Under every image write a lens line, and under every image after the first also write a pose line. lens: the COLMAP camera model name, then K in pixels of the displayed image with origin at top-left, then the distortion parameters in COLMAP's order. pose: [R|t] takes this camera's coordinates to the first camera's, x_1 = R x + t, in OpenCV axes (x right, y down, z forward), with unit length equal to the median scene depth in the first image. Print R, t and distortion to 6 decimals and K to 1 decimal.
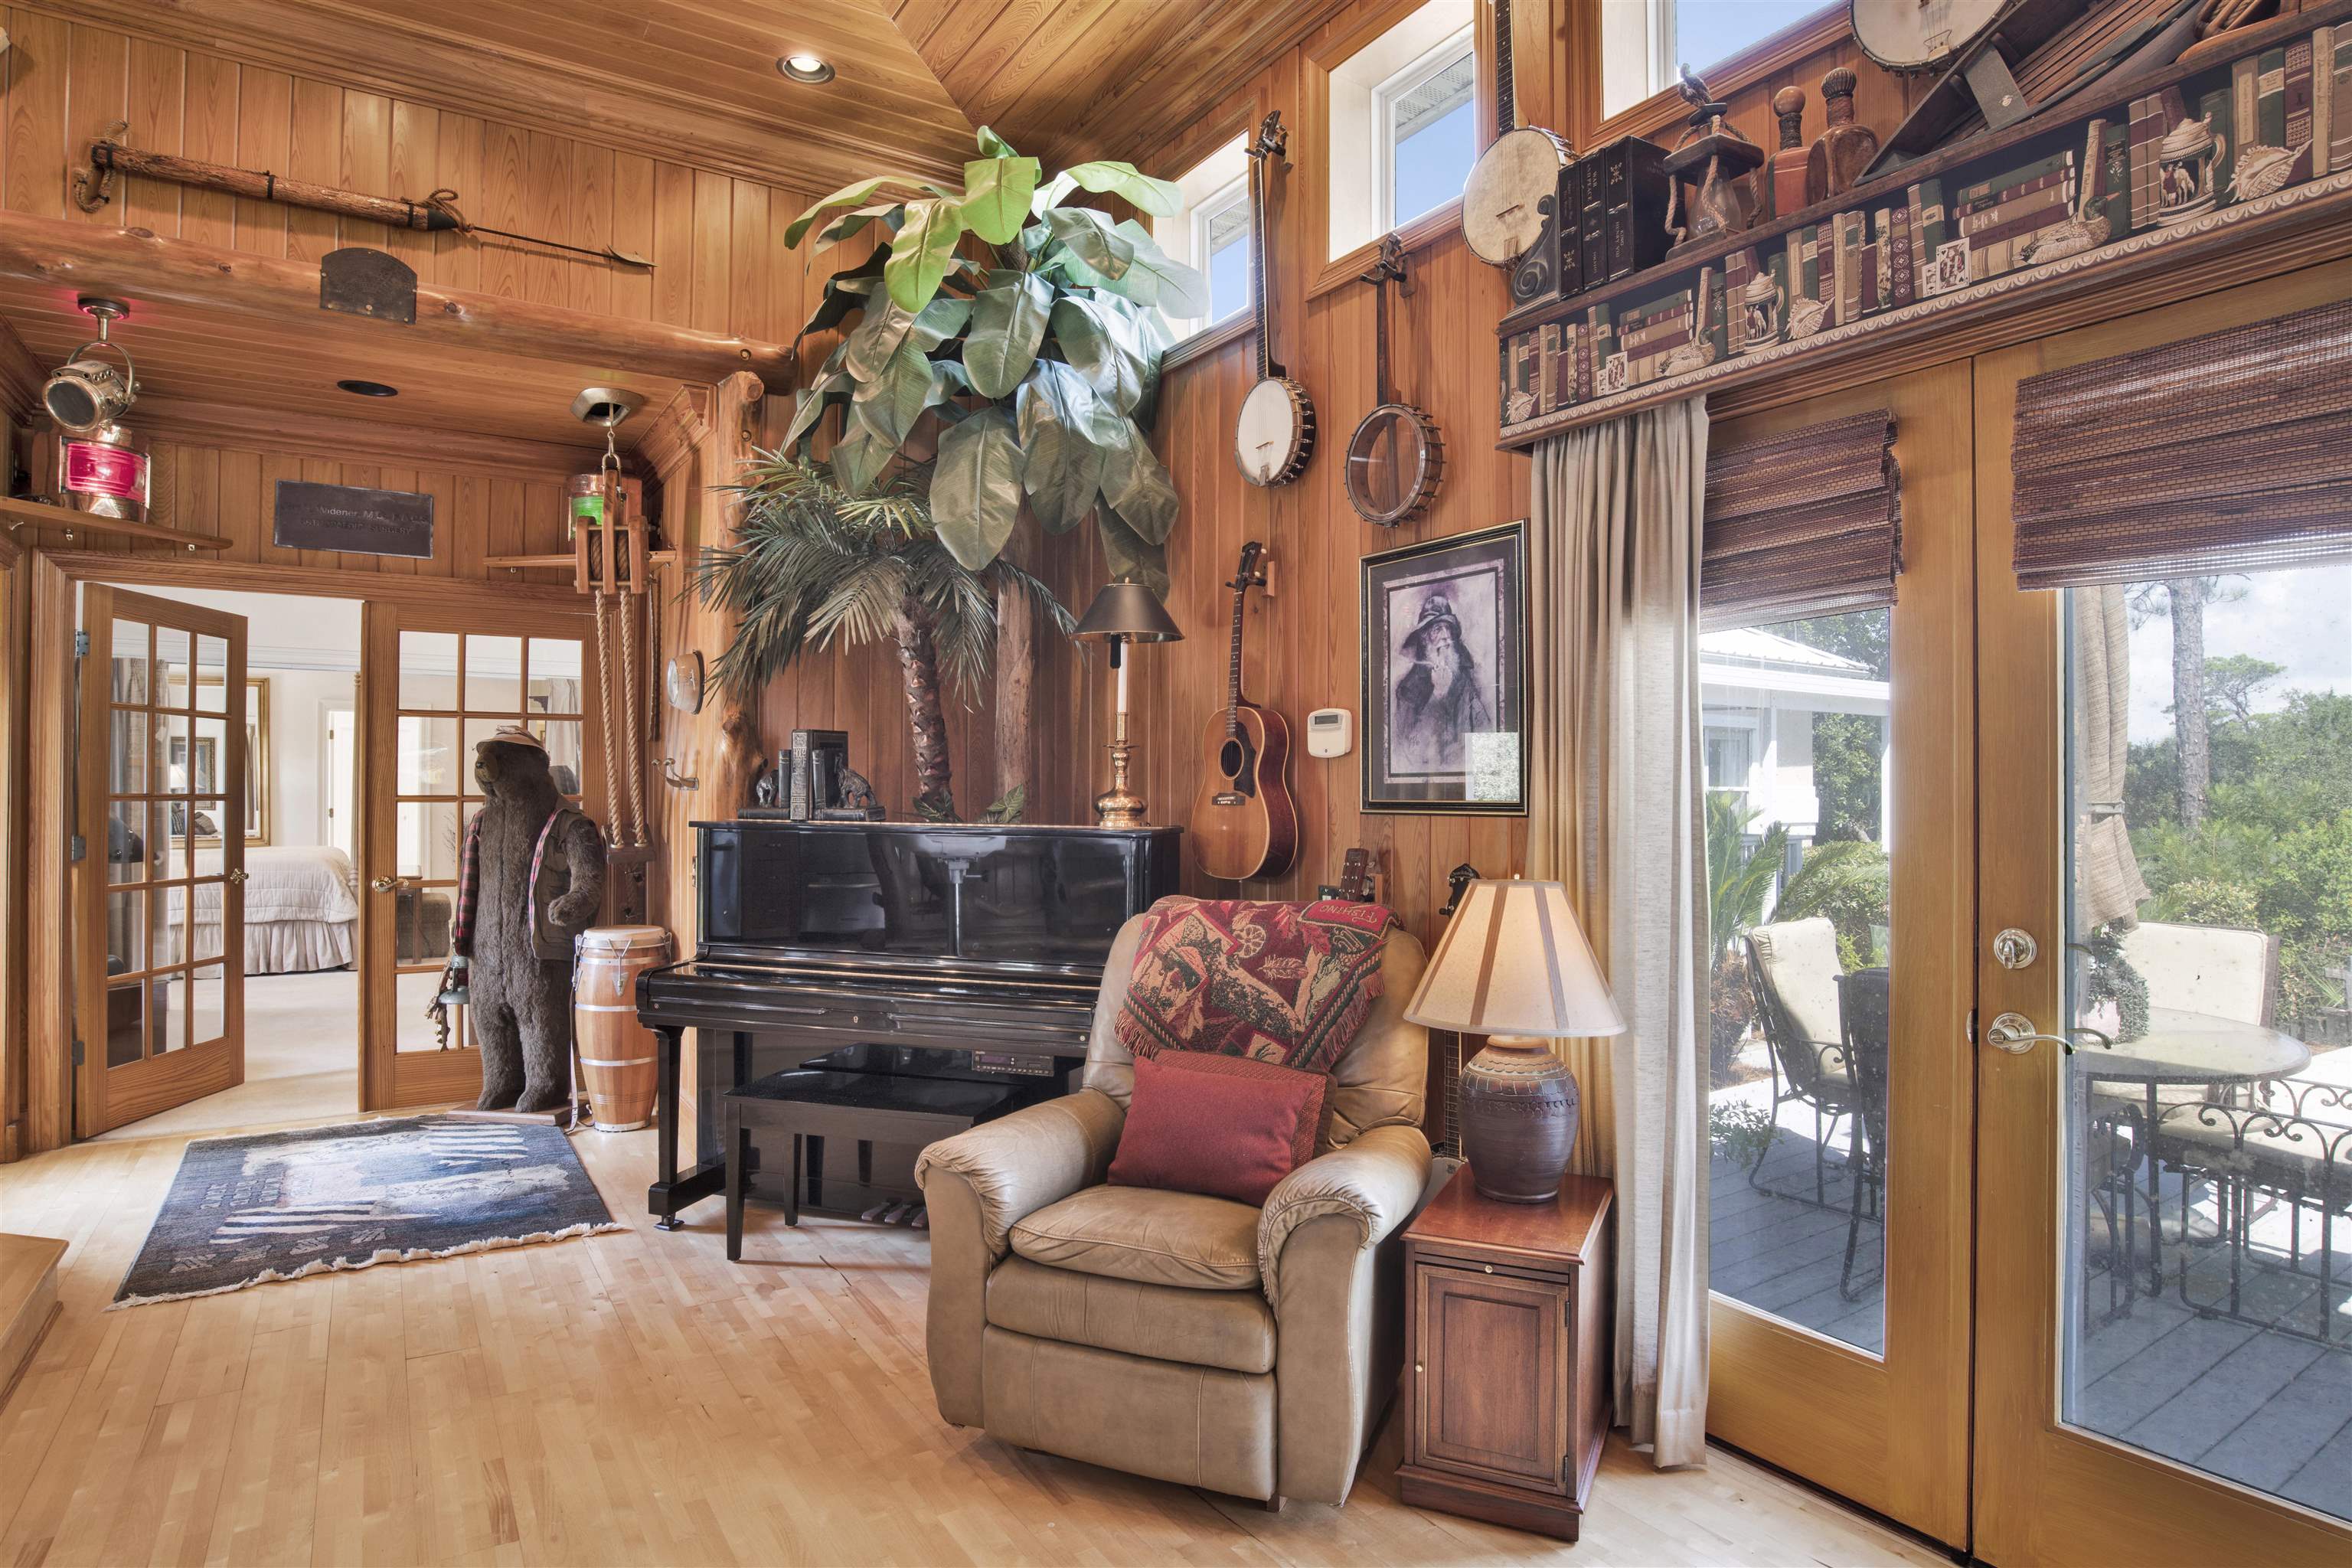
lens RADIAL K [[1277.1, 0, 1182.3], [0, 1277.1, 779.8], [0, 0, 1]] dist [-0.057807, 0.014429]
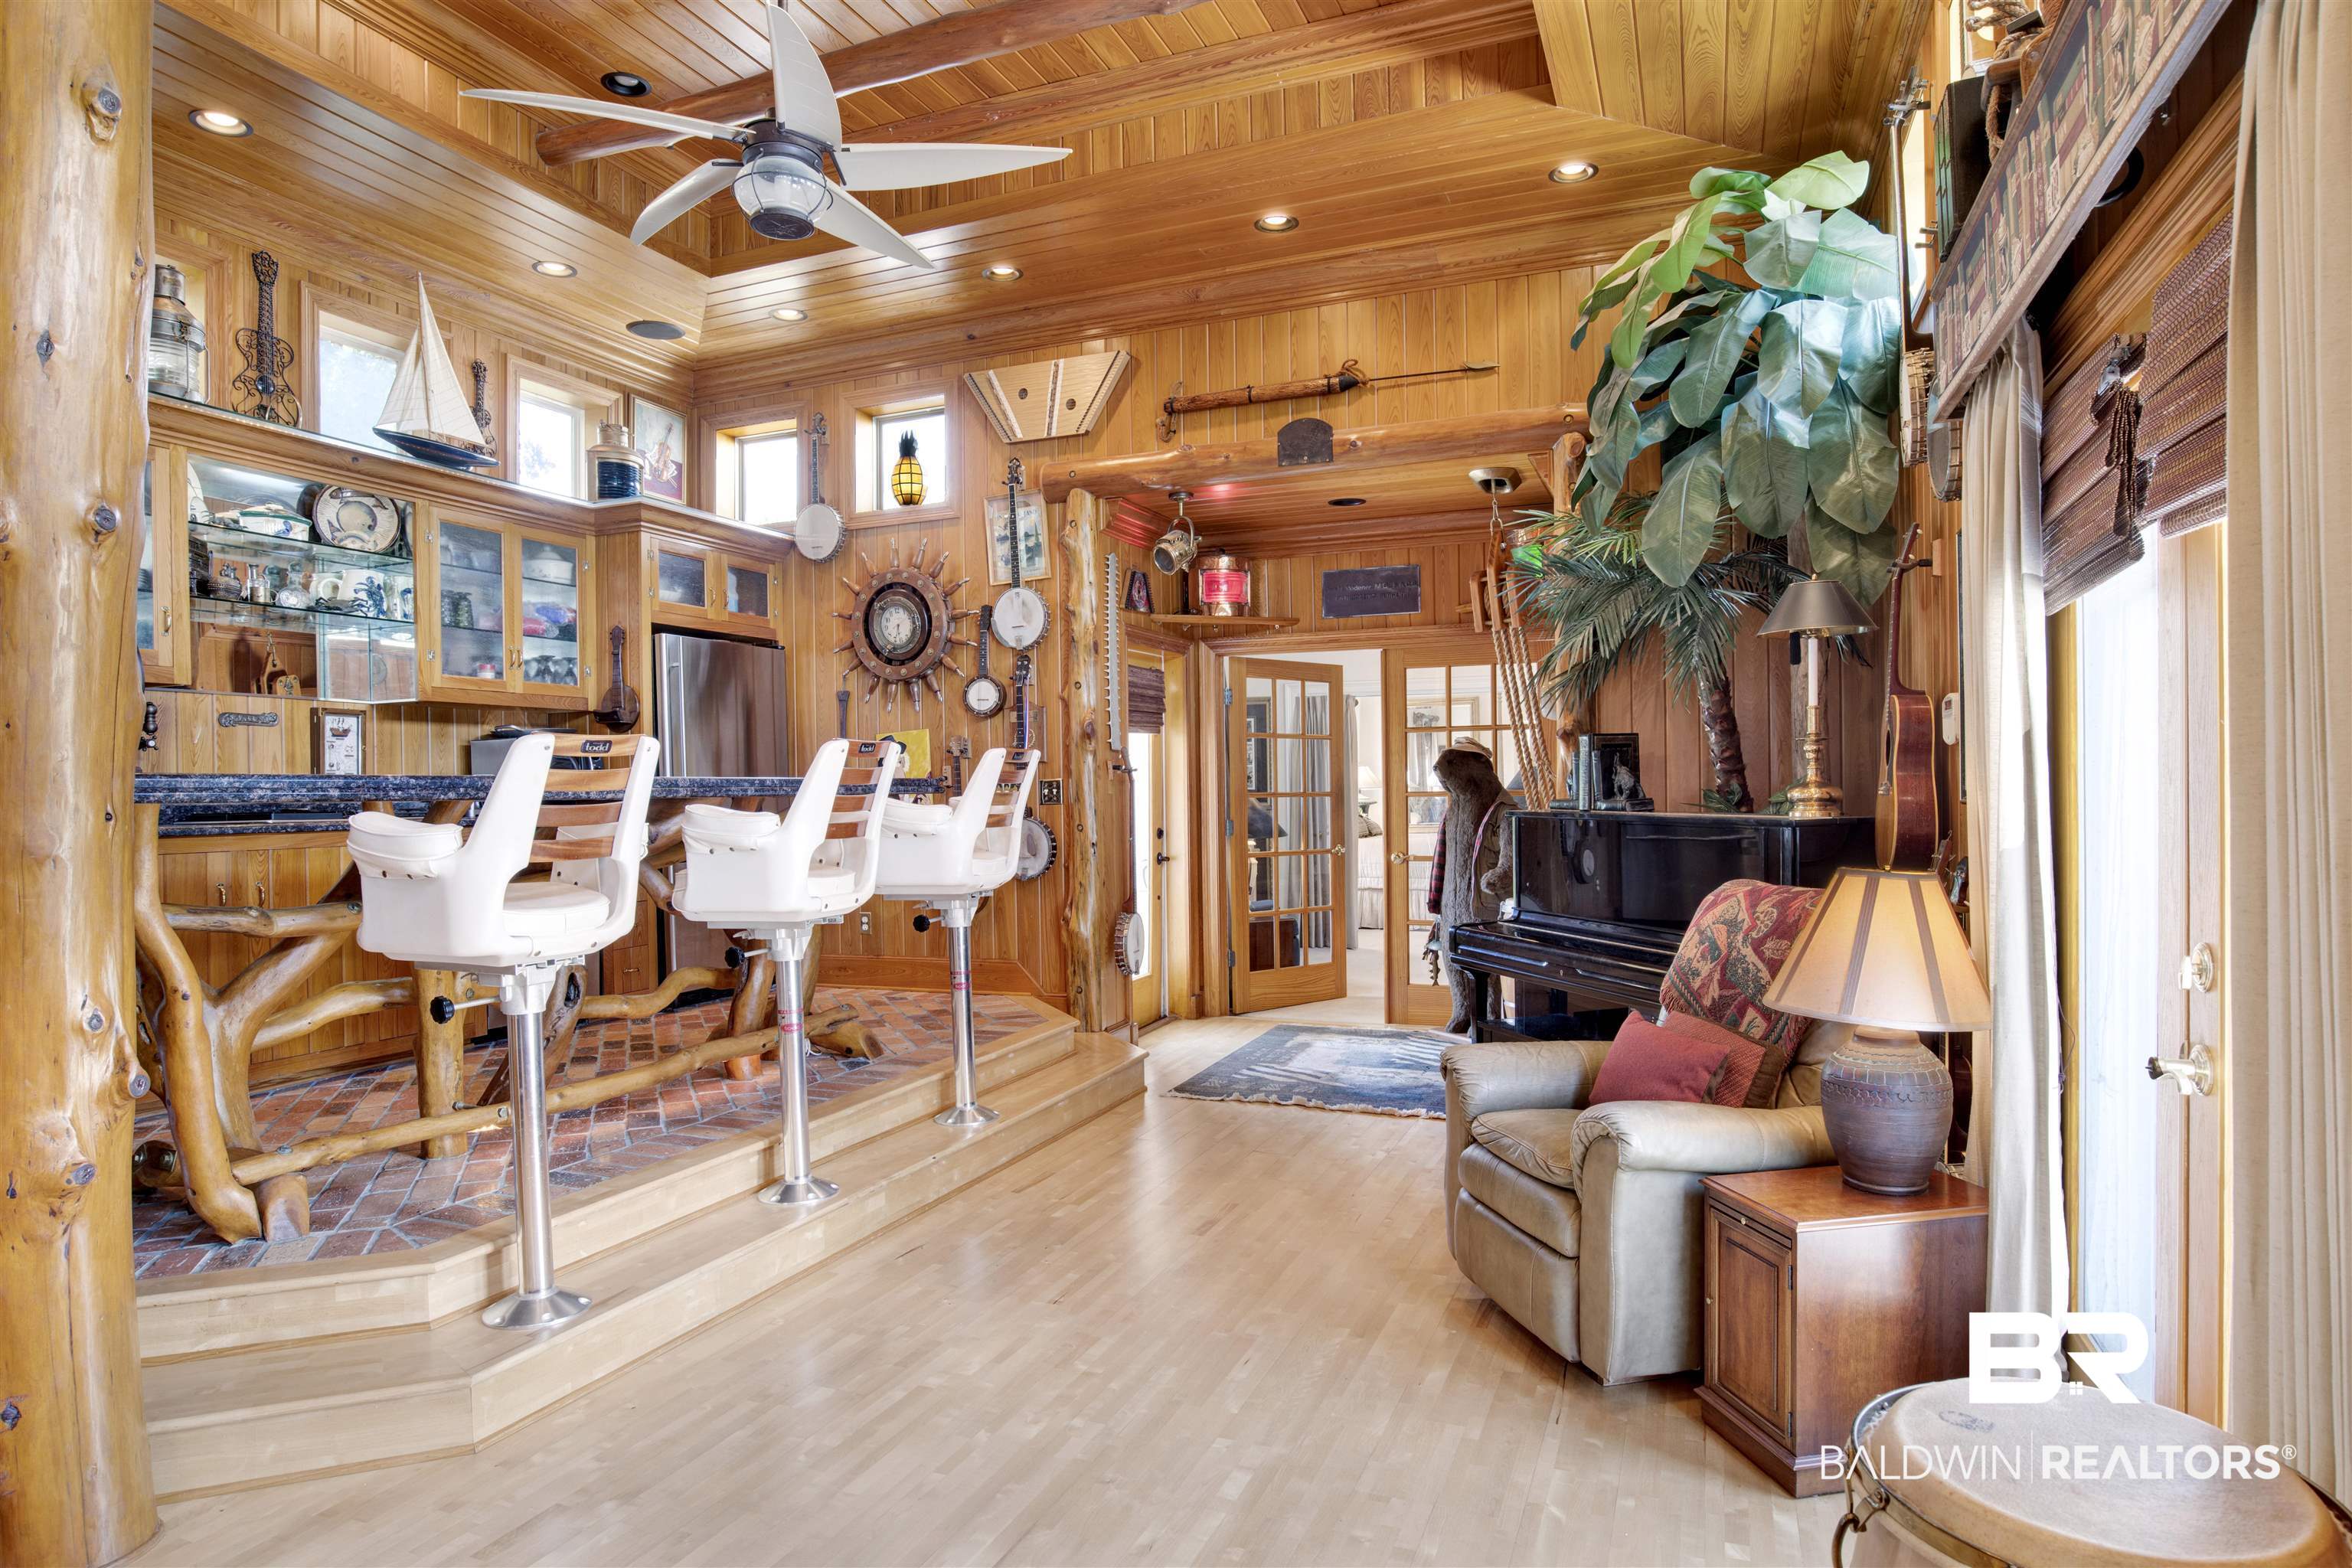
lens RADIAL K [[1349.1, 0, 1197.2], [0, 1349.1, 788.5], [0, 0, 1]] dist [-0.053588, 0.004751]
pose [[0.579100, -0.009129, -0.815205, 0.526296], [0.019516, 0.999806, 0.002668, 0.001216], [0.815023, -0.017455, 0.579166, -0.025745]]
